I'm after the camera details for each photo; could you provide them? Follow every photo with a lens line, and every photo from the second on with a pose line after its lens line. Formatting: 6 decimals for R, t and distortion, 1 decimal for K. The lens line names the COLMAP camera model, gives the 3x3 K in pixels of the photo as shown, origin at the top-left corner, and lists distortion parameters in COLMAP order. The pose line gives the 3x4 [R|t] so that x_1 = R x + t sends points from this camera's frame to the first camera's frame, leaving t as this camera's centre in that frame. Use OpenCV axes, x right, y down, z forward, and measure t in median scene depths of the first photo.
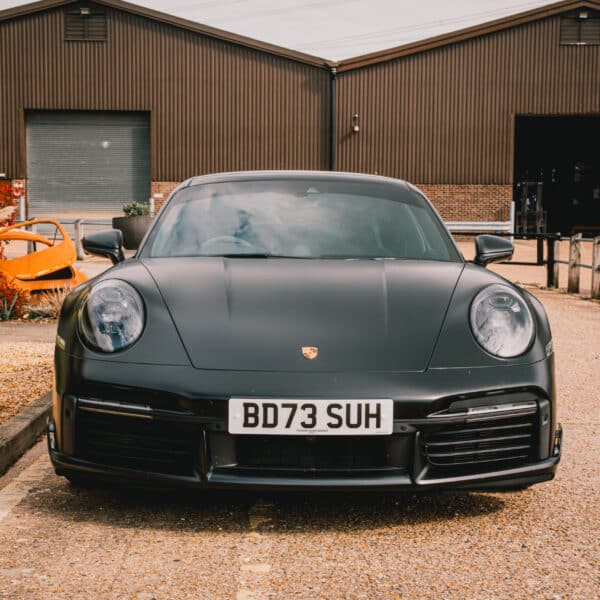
lens RADIAL K [[1355.0, 0, 300.0], [0, 1355.0, 299.4], [0, 0, 1]] dist [0.197279, 0.000000]
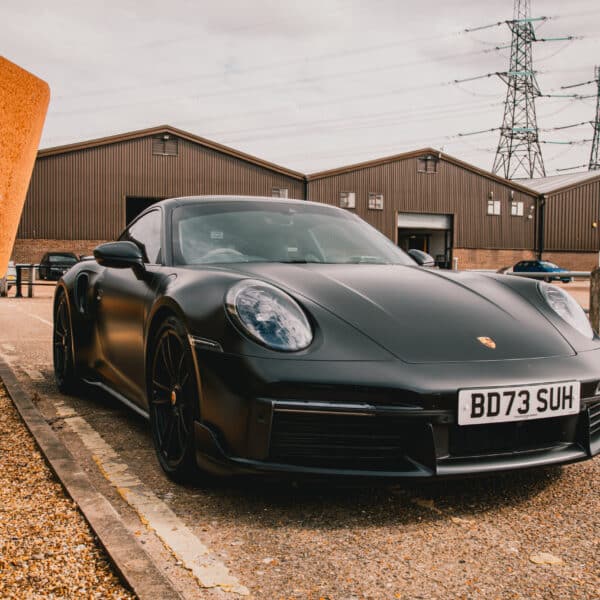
lens RADIAL K [[813.3, 0, 299.3], [0, 813.3, 302.6], [0, 0, 1]] dist [-0.003581, 0.000000]
pose [[0.904957, -0.021695, 0.424950, -0.413207], [0.028770, 0.999534, -0.010239, 0.010800], [-0.424529, 0.021492, 0.905159, 0.504705]]
